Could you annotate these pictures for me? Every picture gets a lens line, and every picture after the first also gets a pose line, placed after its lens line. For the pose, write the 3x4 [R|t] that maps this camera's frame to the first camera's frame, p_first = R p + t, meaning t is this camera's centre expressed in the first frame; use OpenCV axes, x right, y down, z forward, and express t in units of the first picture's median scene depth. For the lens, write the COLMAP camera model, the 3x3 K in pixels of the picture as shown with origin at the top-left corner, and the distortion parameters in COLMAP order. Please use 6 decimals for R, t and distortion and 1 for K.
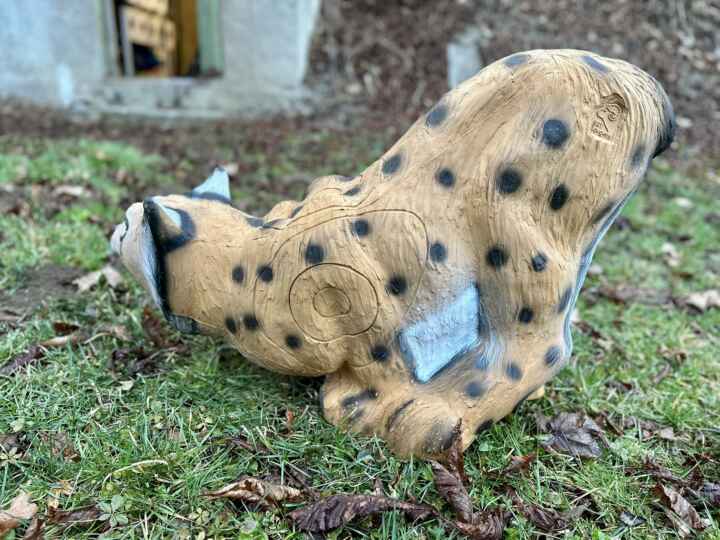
lens RADIAL K [[512.1, 0, 357.1], [0, 512.1, 270.6], [0, 0, 1]] dist [-0.024721, 0.003944]
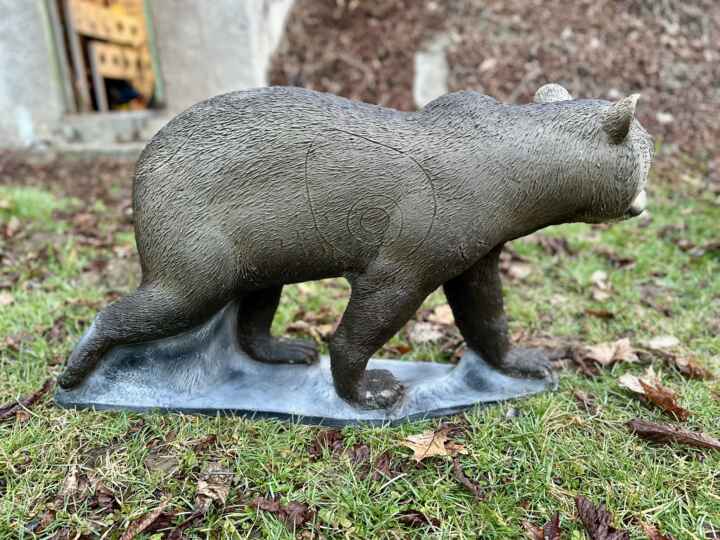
lens RADIAL K [[512.1, 0, 365.1], [0, 512.1, 268.6], [0, 0, 1]] dist [-0.024721, 0.003944]
pose [[0.996884, -0.059692, -0.051561, 0.117010], [0.058268, 0.997889, -0.028684, -0.023665], [0.053164, 0.025590, 0.998258, 0.061092]]
